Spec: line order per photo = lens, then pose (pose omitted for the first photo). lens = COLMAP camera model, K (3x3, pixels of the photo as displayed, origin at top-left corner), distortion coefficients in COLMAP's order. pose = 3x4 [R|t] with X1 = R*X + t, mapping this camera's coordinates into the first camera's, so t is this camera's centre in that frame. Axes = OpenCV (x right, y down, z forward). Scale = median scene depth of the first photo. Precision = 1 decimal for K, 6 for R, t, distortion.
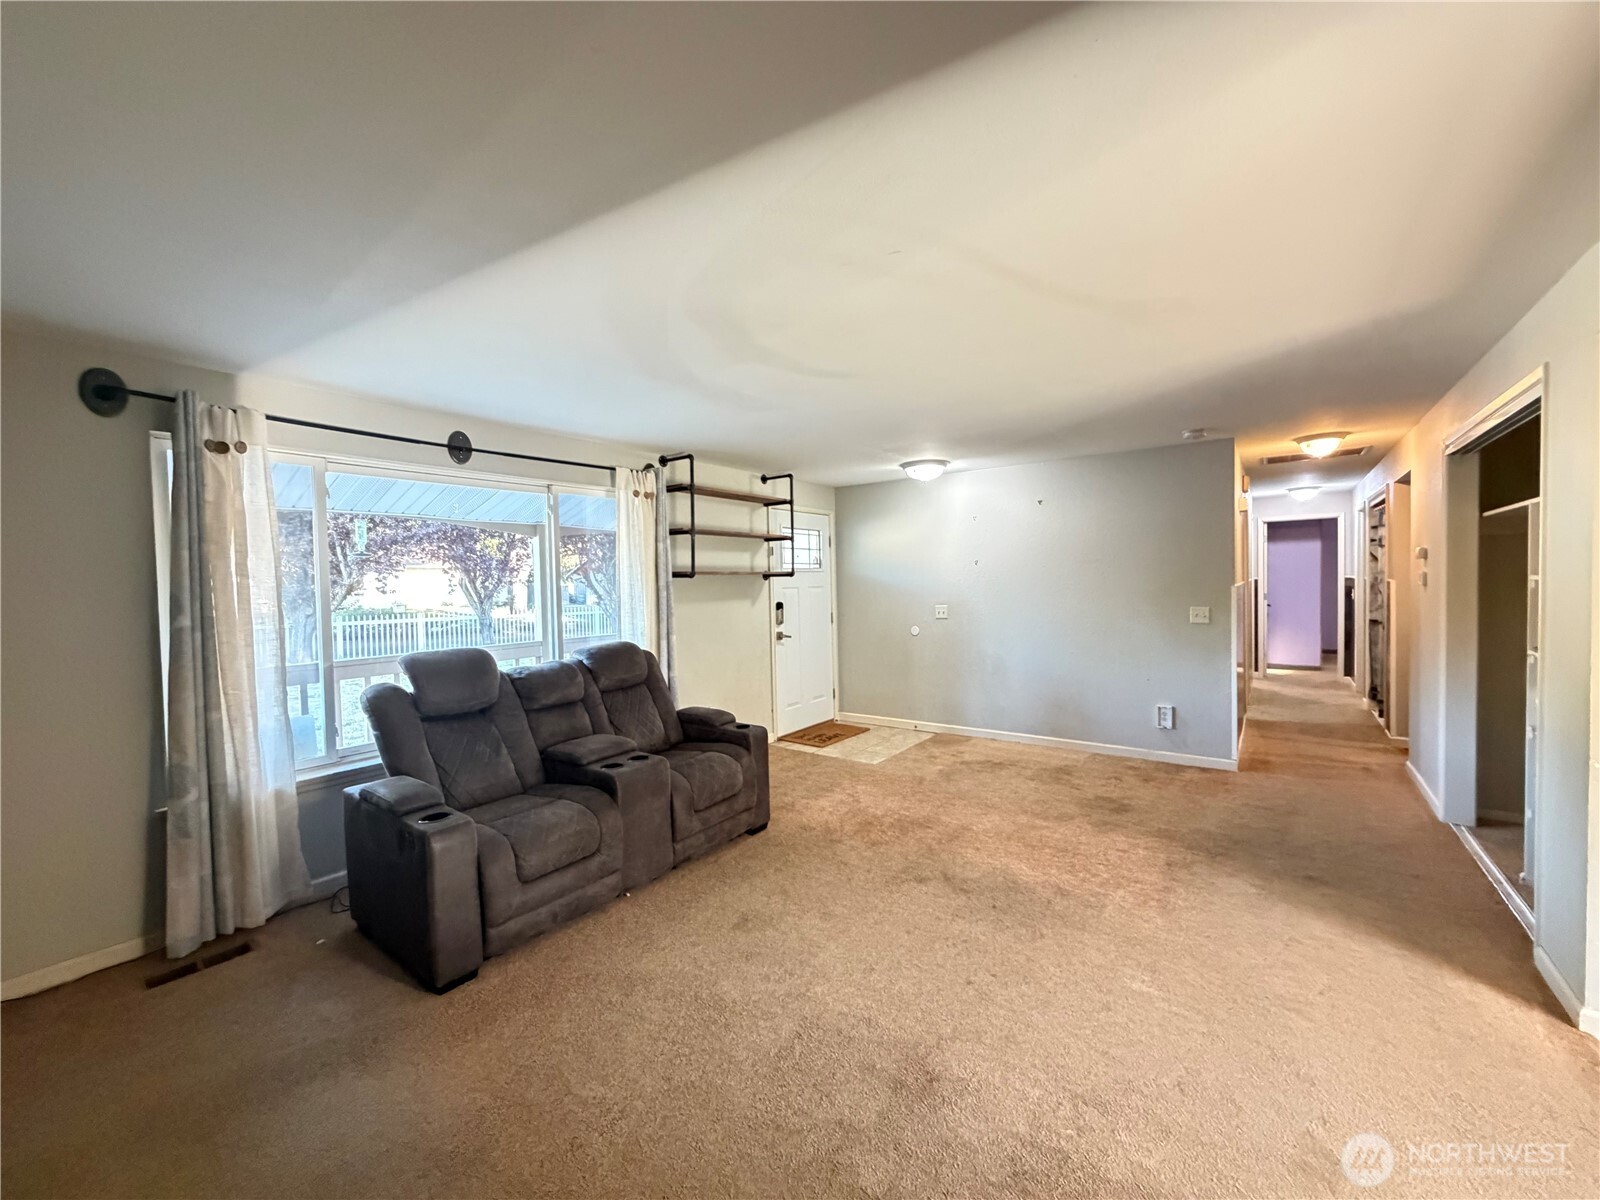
lens RADIAL K [[639.2, 0, 795.9], [0, 639.2, 597.8], [0, 0, 1]] dist [-0.000384, 0.000163]
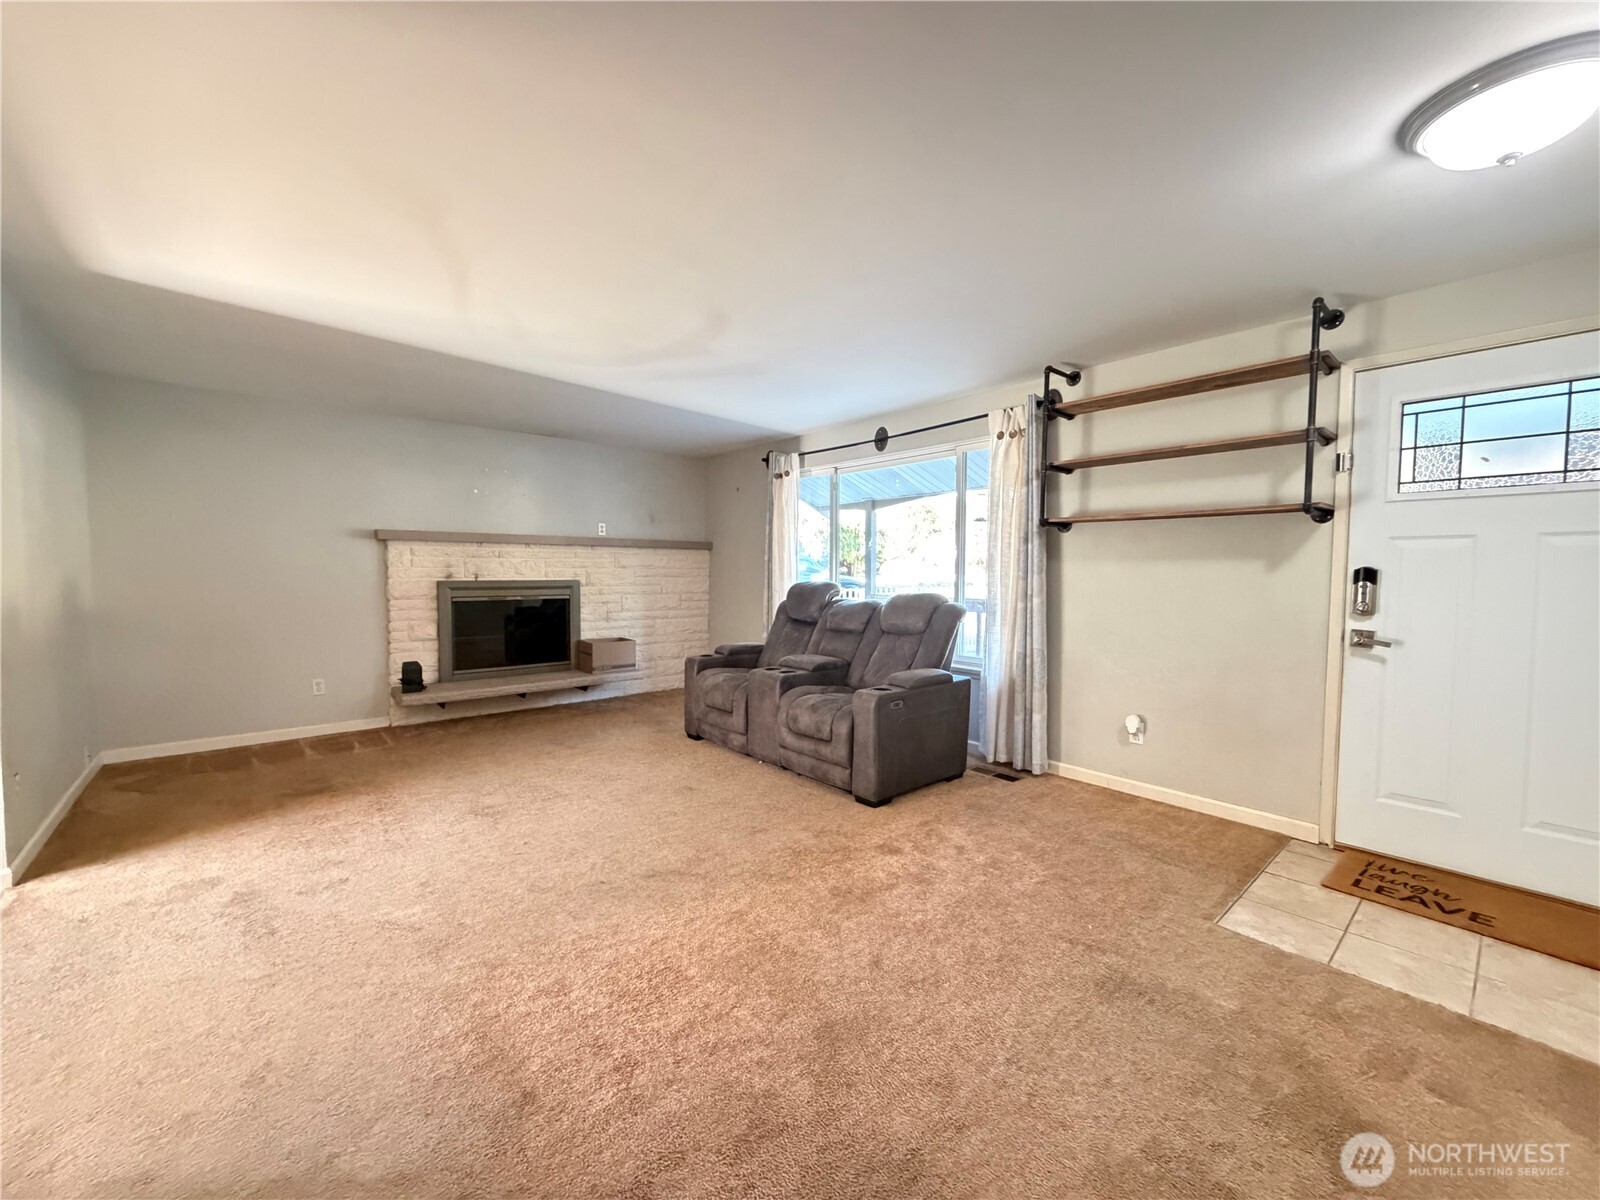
lens RADIAL K [[639.2, 0, 799.8], [0, 639.2, 602.5], [0, 0, 1]] dist [-0.000384, 0.000163]
pose [[-0.216171, 0.068778, -0.973930, 0.627623], [-0.027872, 0.996674, 0.076571, 0.009278], [0.975957, 0.043698, -0.213536, 0.826255]]
